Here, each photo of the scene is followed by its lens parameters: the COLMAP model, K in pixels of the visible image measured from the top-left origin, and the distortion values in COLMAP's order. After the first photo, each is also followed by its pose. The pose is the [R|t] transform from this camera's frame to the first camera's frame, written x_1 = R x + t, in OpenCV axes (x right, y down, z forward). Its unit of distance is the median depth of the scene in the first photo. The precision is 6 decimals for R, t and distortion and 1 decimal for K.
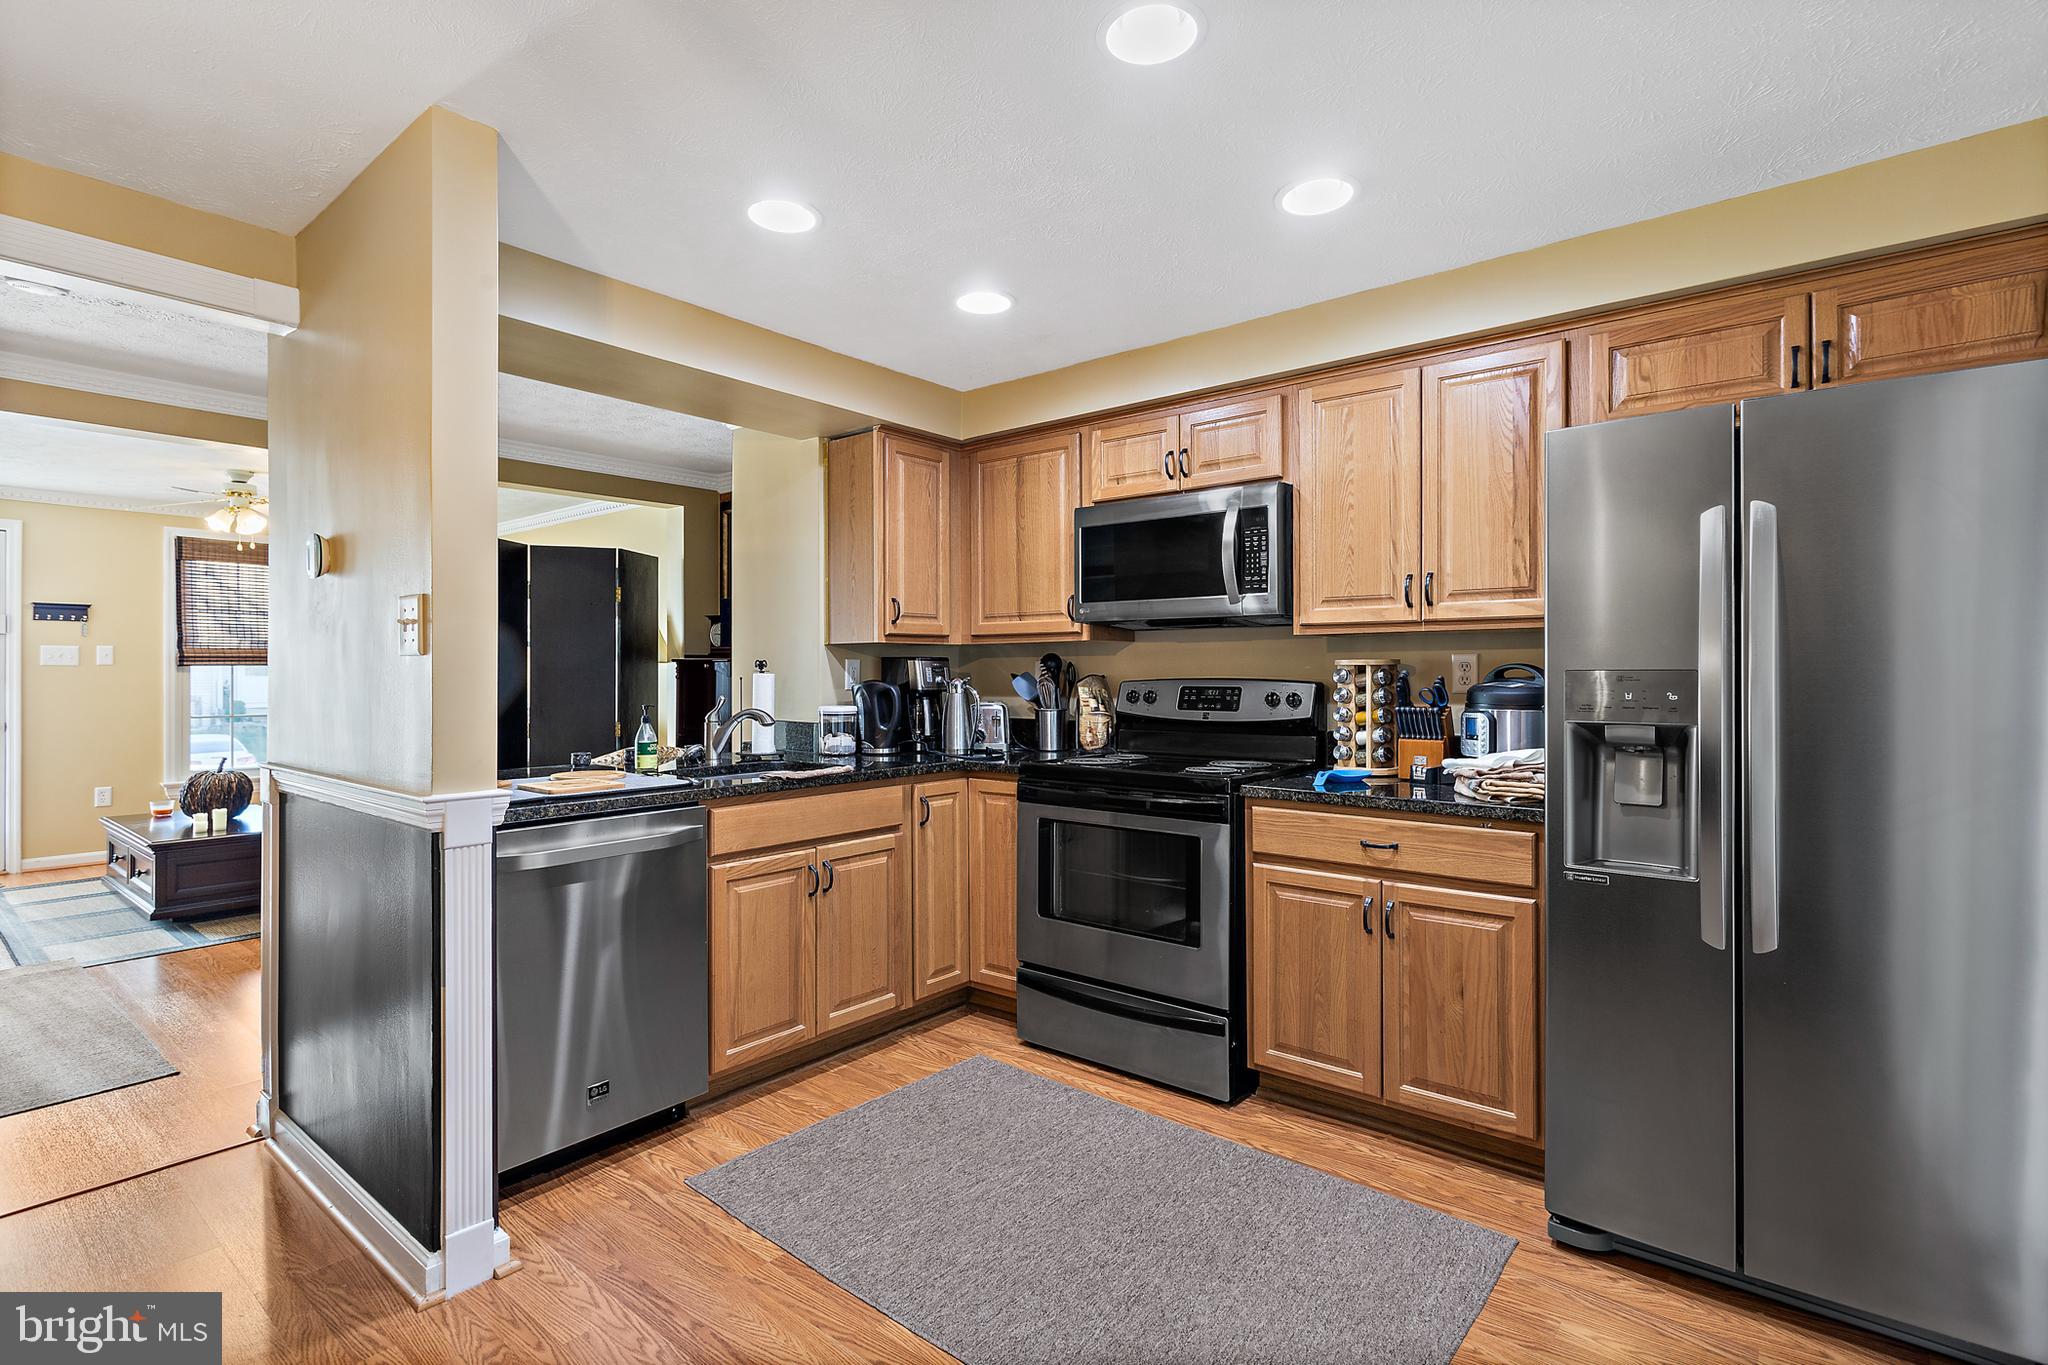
lens RADIAL K [[983.6, 0, 1019.0], [0, 983.6, 671.6], [0, 0, 1]] dist [0.012801, 0.000050]
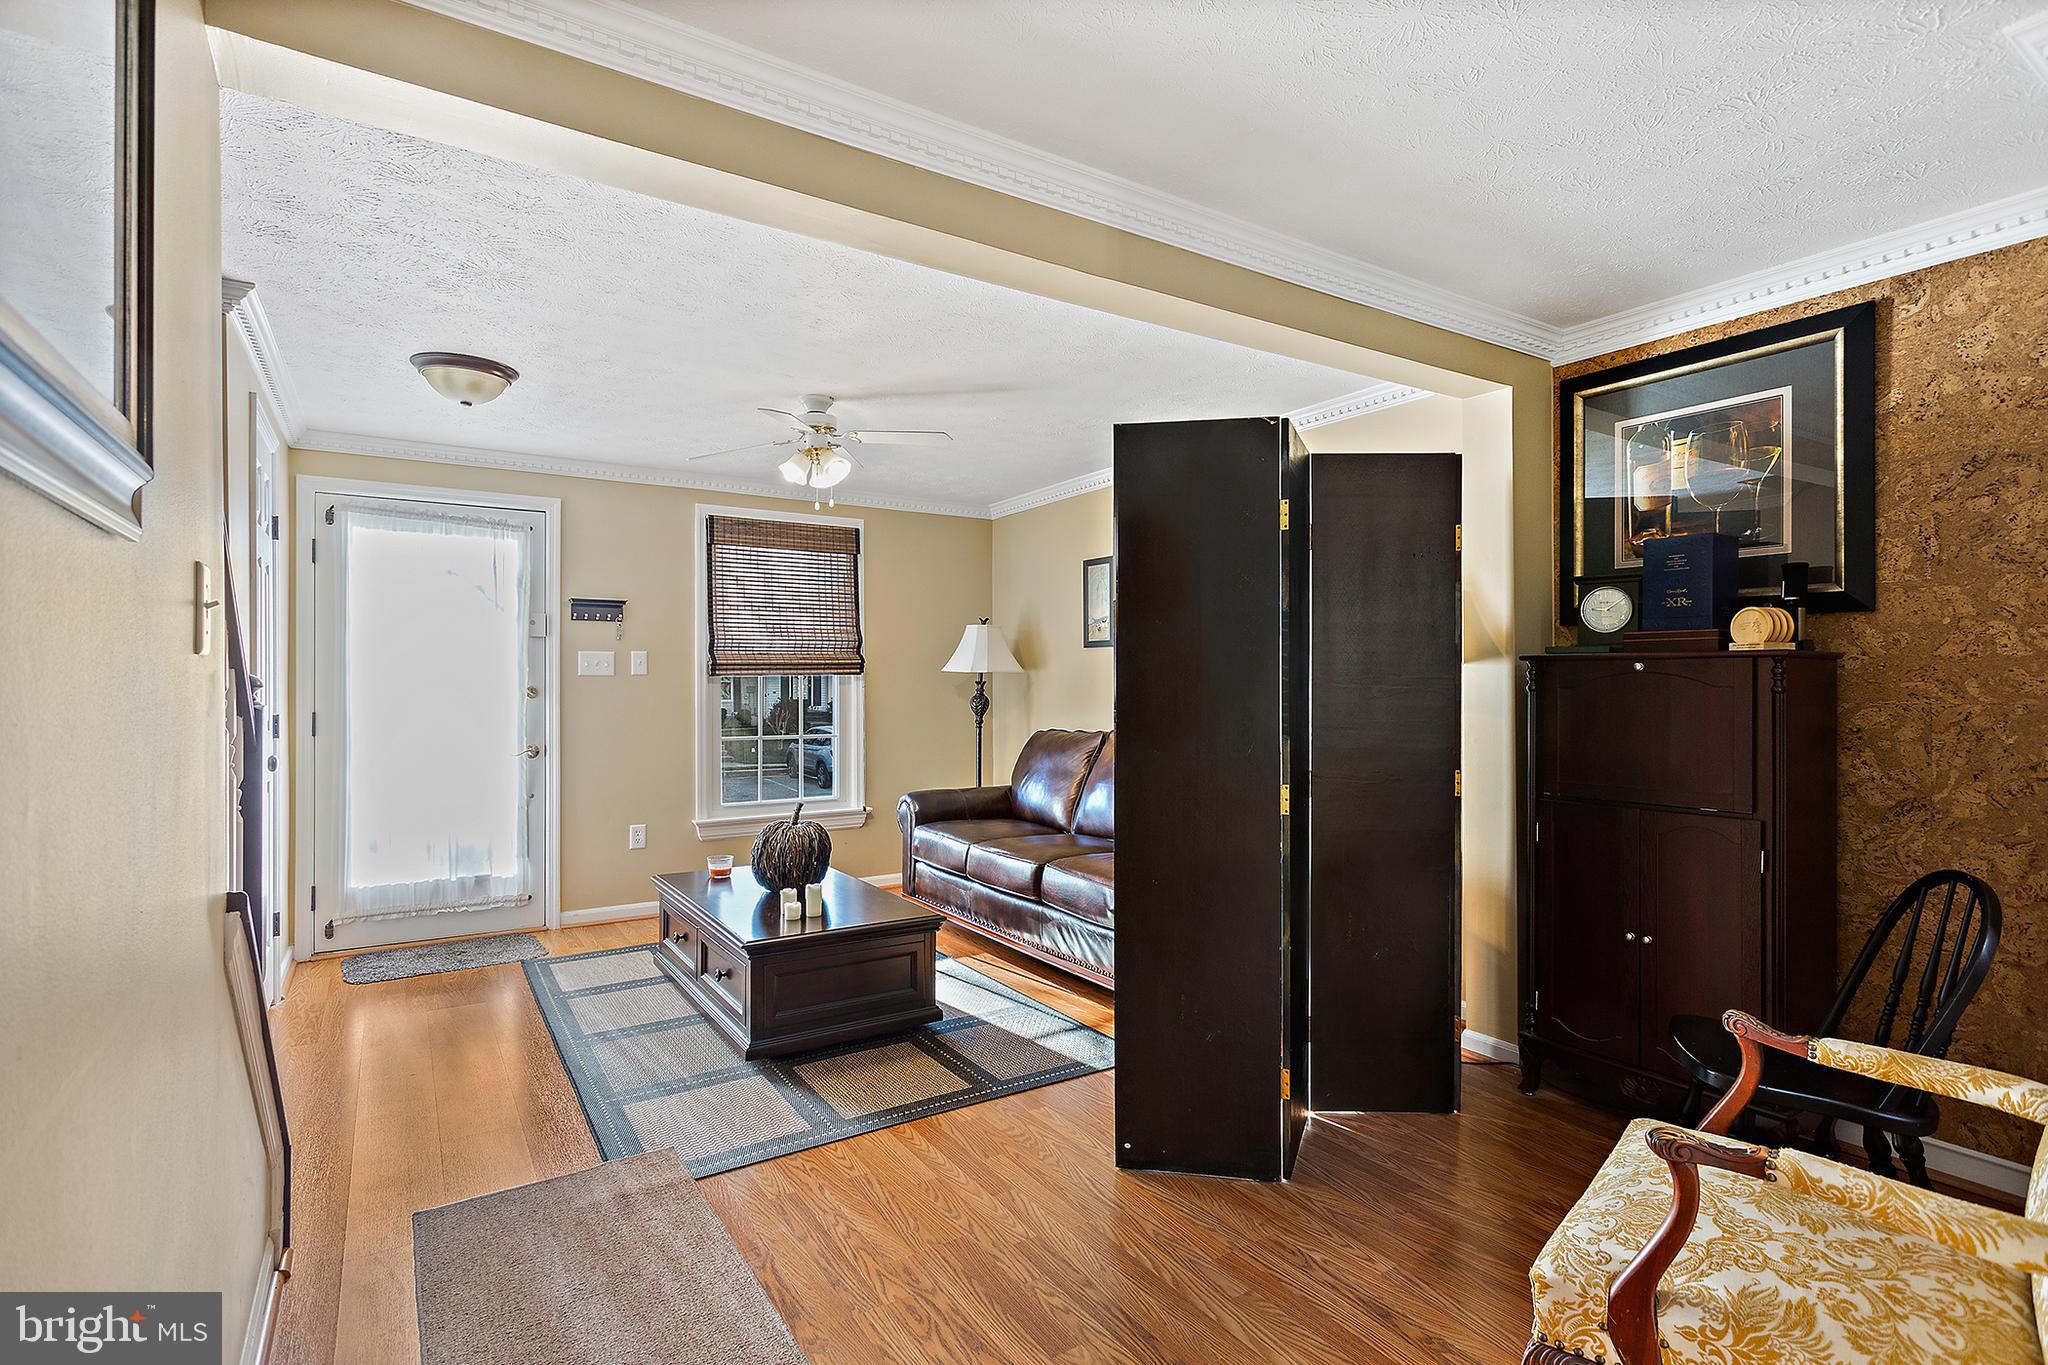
lens RADIAL K [[983.6, 0, 1022.6], [0, 983.6, 682.9], [0, 0, 1]] dist [0.012801, 0.000050]
pose [[0.953911, -0.001763, -0.300086, -0.392211], [0.000311, 0.999988, -0.004888, 0.004217], [0.300091, 0.004569, 0.953900, 0.337179]]
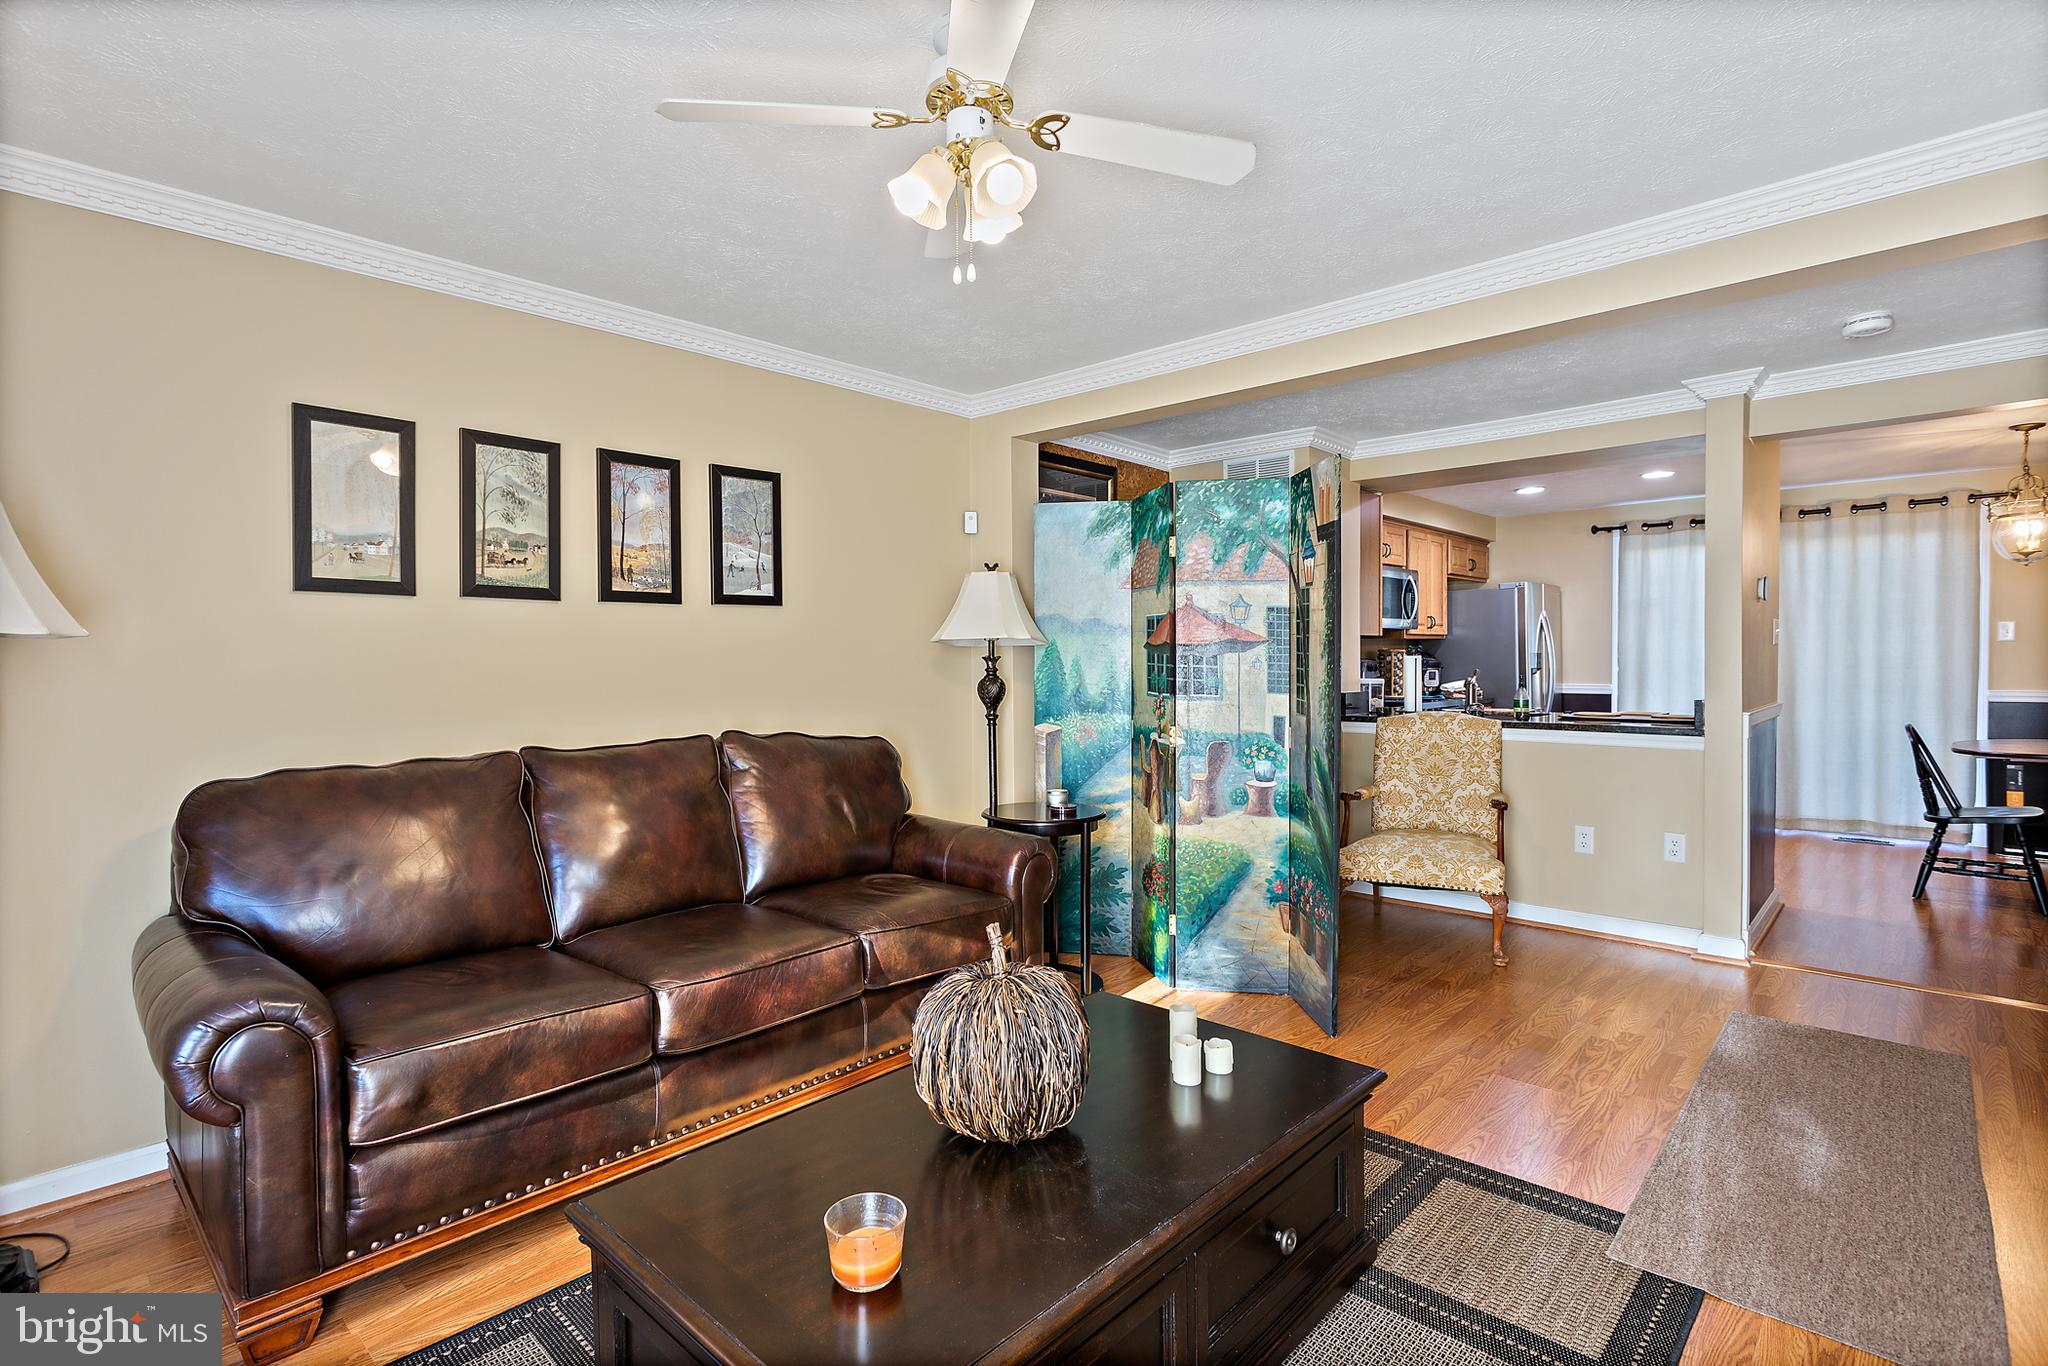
lens RADIAL K [[983.6, 0, 1019.3], [0, 983.6, 678.9], [0, 0, 1]] dist [0.012801, 0.000050]
pose [[0.062971, -0.010815, 0.997957, -0.968088], [0.011863, 0.999879, 0.010087, 0.005629], [-0.997945, 0.011203, 0.063092, 0.836083]]
